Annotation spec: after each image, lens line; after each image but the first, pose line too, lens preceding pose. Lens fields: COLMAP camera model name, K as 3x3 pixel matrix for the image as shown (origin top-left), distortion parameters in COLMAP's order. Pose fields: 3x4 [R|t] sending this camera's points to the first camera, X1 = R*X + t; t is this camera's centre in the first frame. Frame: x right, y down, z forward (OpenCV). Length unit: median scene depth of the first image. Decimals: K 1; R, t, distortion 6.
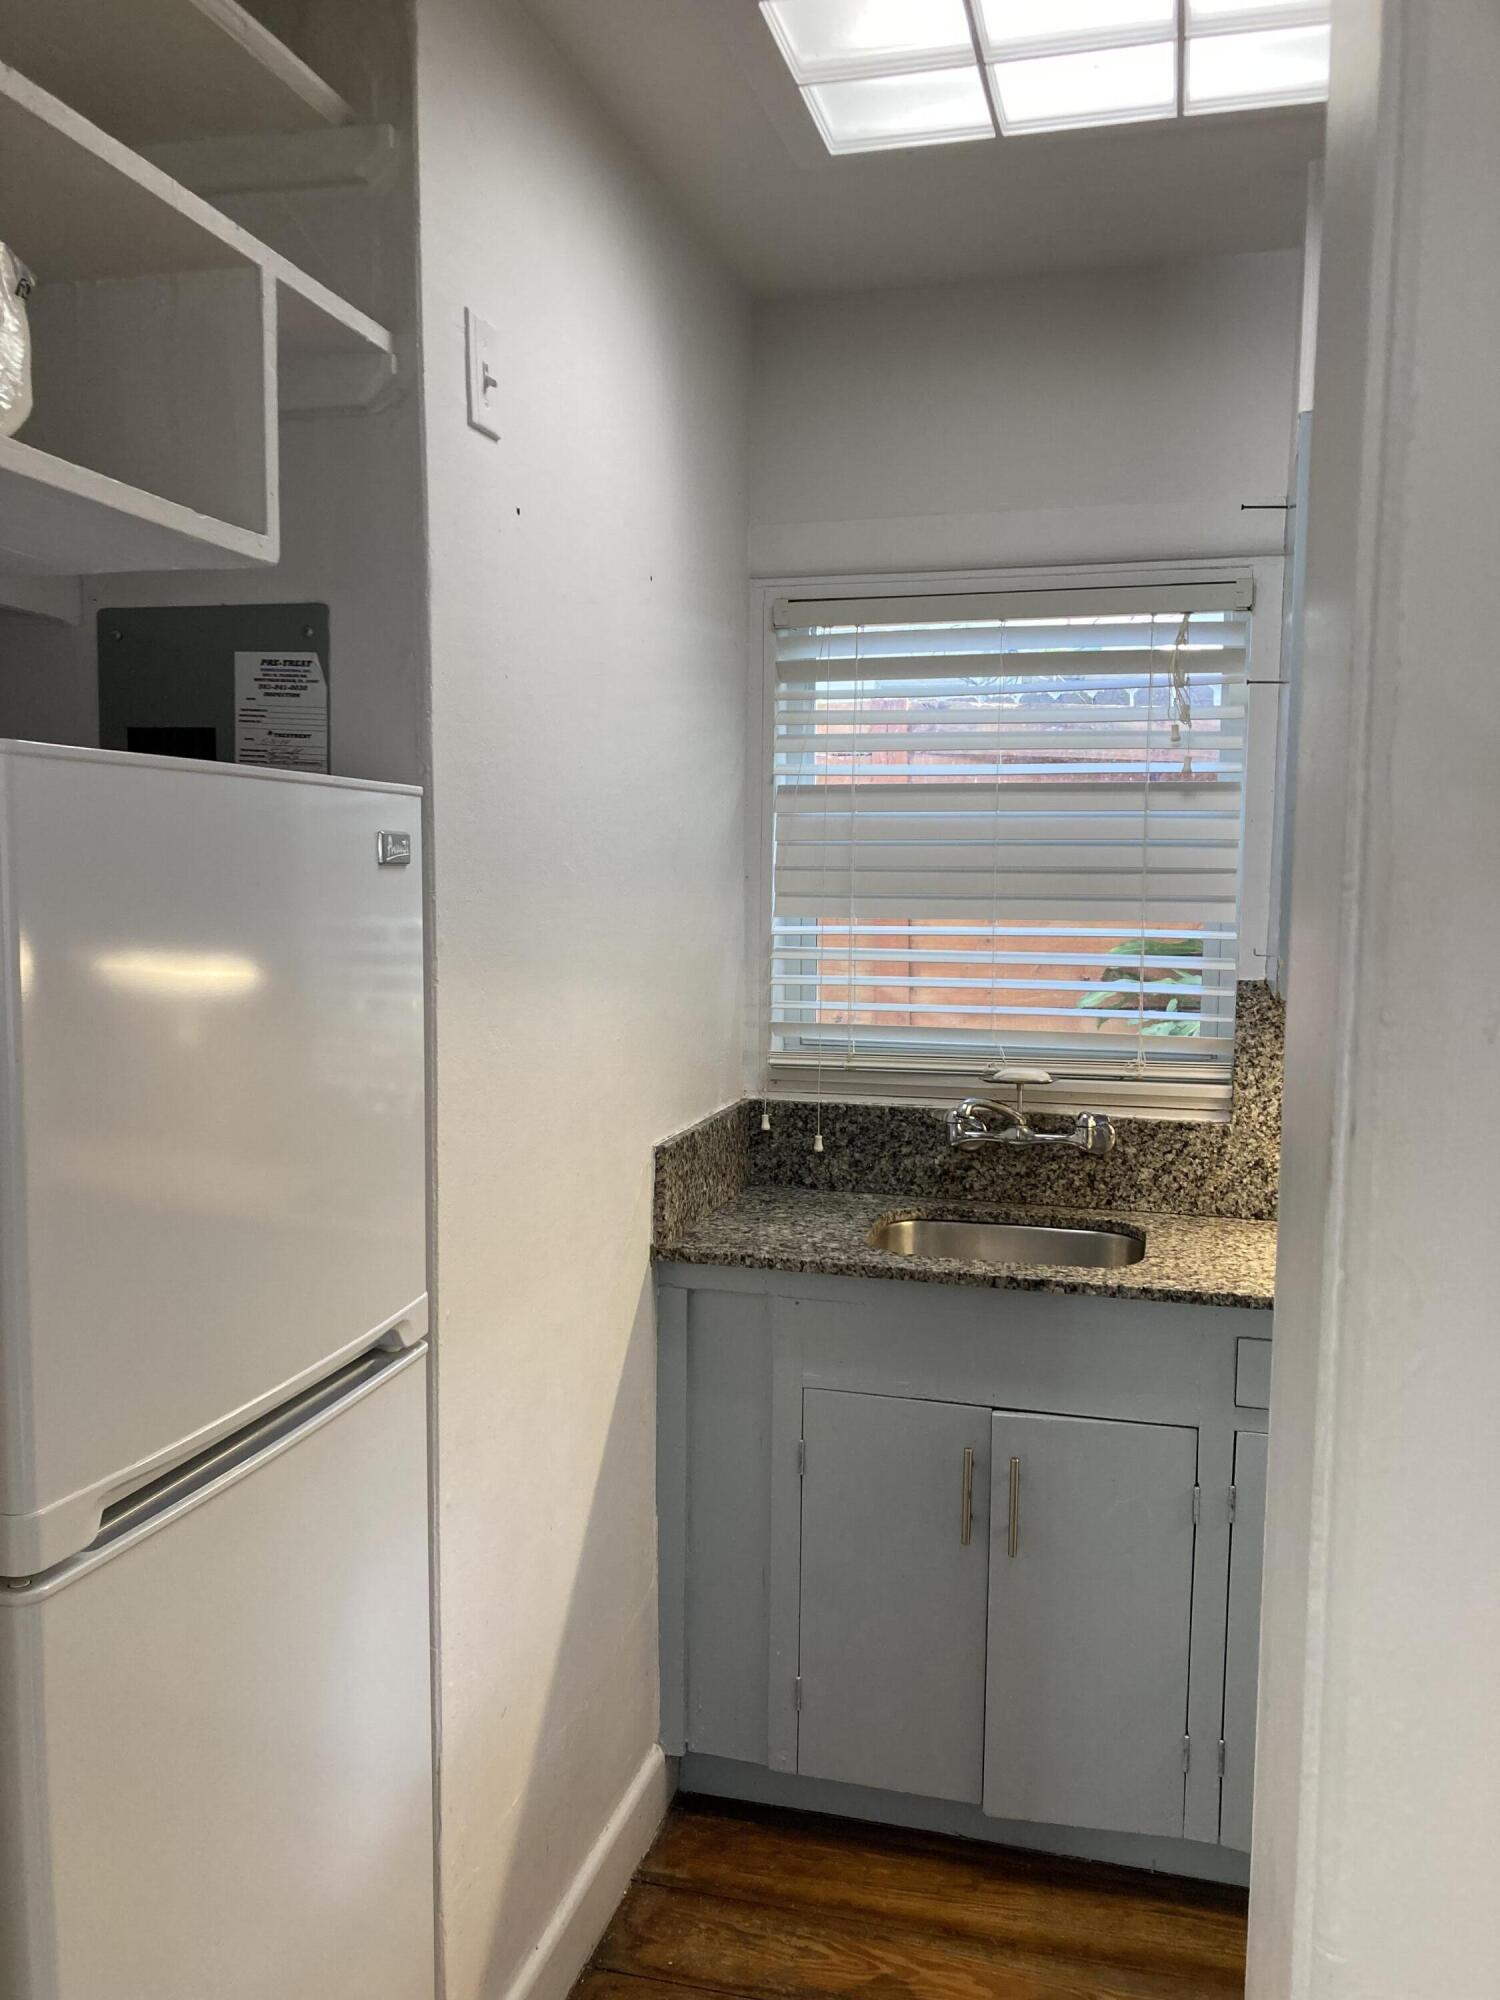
lens RADIAL K [[1650.1, 0, 746.1], [0, 1650.1, 1012.9], [0, 0, 1]] dist [0.058484, -0.062494]
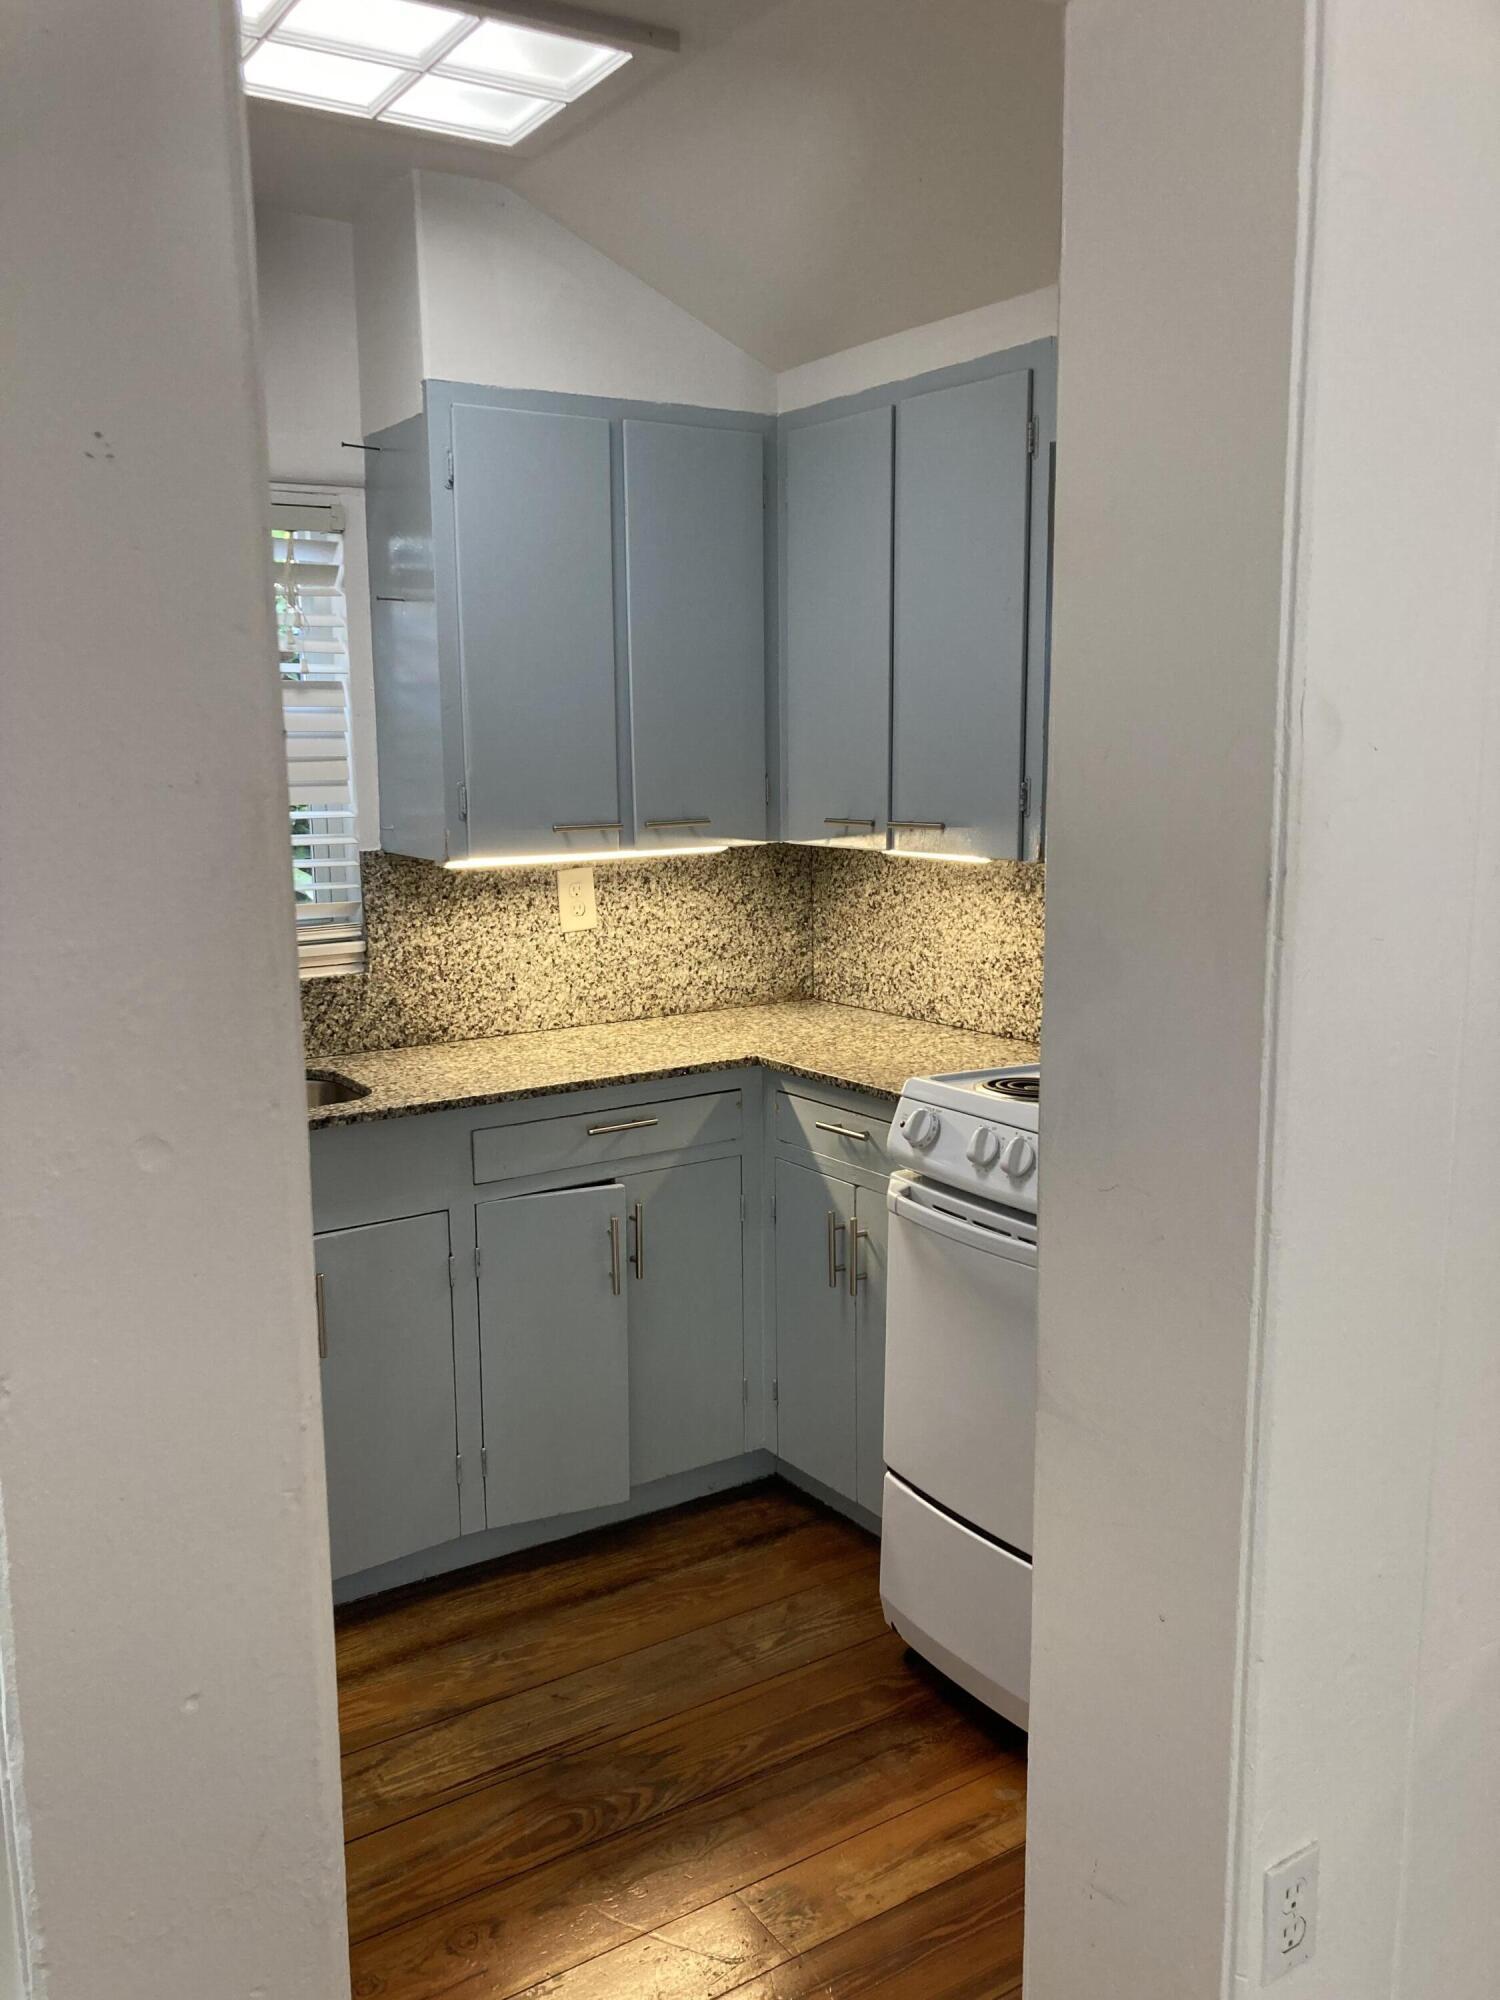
lens RADIAL K [[1650.1, 0, 739.8], [0, 1650.1, 999.0], [0, 0, 1]] dist [0.058484, -0.062494]
pose [[0.661816, -0.133238, 0.737731, -0.410038], [0.086576, 0.991079, 0.101327, -0.011594], [-0.744650, -0.003190, 0.667447, 0.009573]]
